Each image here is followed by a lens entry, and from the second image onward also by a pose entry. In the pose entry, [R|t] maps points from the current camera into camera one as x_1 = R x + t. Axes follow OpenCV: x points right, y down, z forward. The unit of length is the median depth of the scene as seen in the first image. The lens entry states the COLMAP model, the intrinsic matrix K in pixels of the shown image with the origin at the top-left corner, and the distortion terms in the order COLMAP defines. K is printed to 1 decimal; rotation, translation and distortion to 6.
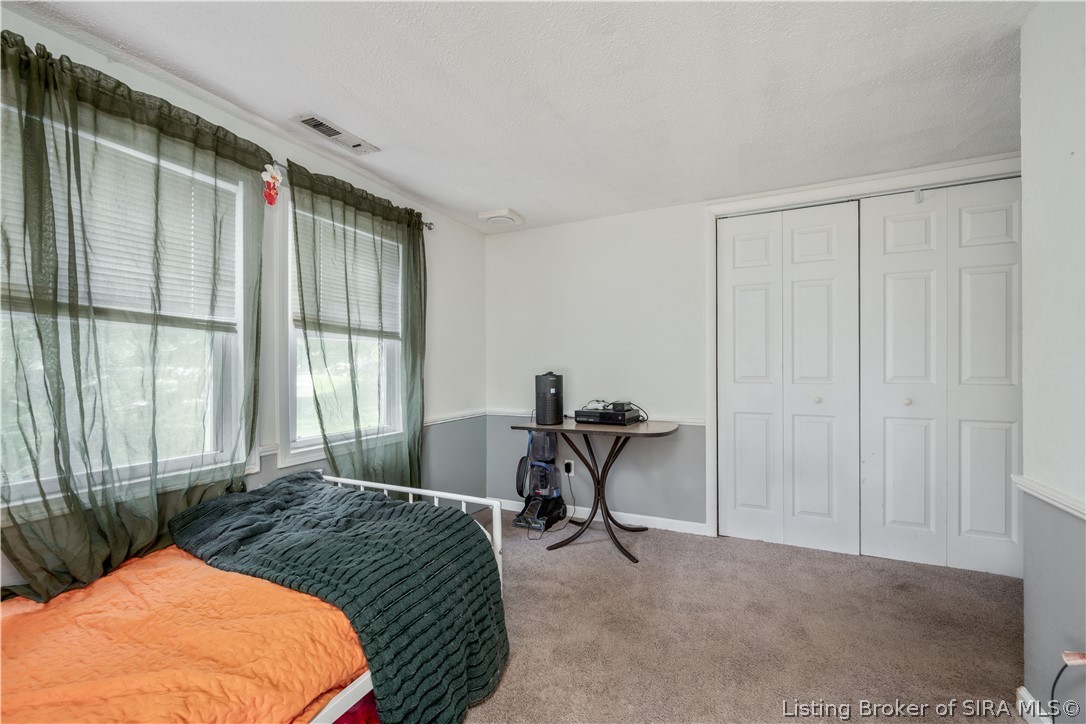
lens RADIAL K [[432.8, 0, 544.3], [0, 432.8, 363.0], [0, 0, 1]] dist [0.000744, 0.000132]
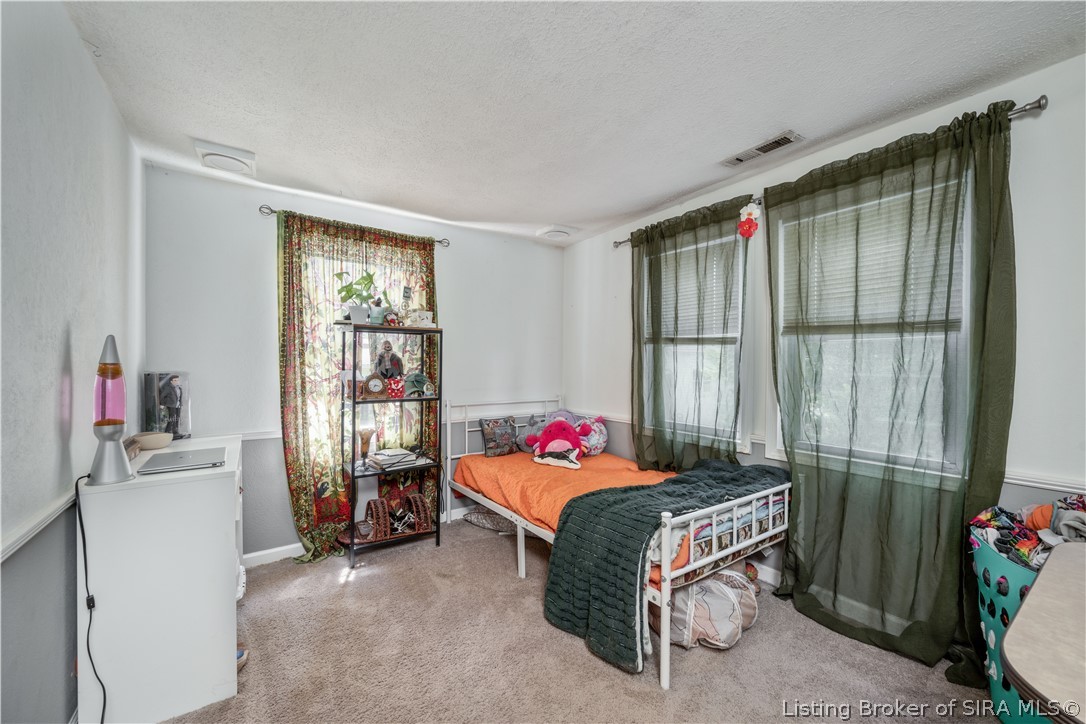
lens RADIAL K [[432.8, 0, 544.1], [0, 432.8, 368.9], [0, 0, 1]] dist [0.000744, 0.000132]
pose [[-0.495791, 0.006743, -0.868416, 0.676880], [-0.005557, 0.999925, 0.010936, -0.004300], [0.868424, 0.010248, -0.495716, 1.040006]]
